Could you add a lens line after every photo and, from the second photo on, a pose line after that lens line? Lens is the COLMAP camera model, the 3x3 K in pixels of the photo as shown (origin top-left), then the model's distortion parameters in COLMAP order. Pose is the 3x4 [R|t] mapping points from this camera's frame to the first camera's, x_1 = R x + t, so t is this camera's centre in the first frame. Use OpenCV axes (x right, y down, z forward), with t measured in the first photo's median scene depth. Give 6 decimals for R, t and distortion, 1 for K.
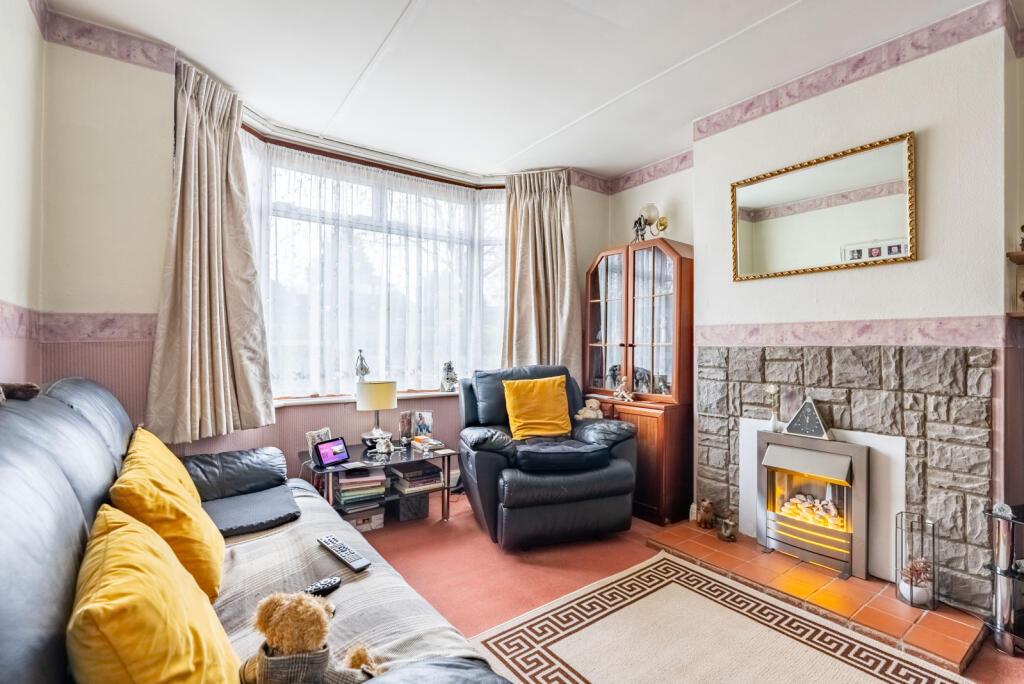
lens RADIAL K [[467.3, 0, 514.5], [0, 467.3, 343.7], [0, 0, 1]] dist [-0.008659, 0.002321]
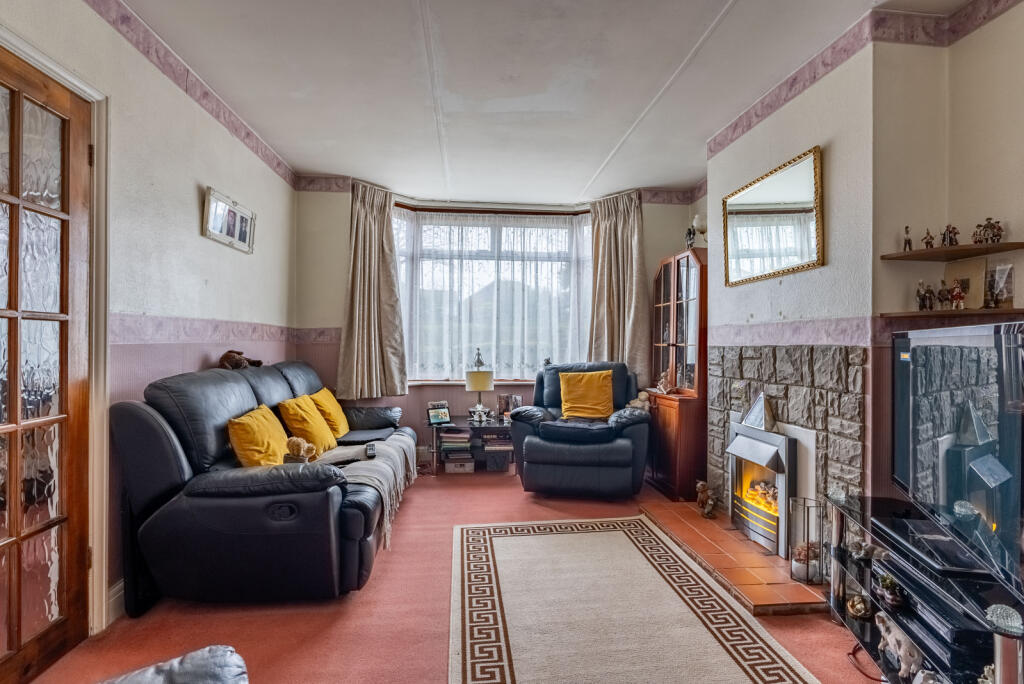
lens RADIAL K [[482.6, 0, 510.6], [0, 482.6, 342.3], [0, 0, 1]] dist [-0.005368, 0.000949]
pose [[0.866130, -0.003104, -0.499810, 0.624892], [0.001853, 0.999994, -0.003000, -0.000040], [0.499816, 0.001672, 0.866130, -0.250072]]
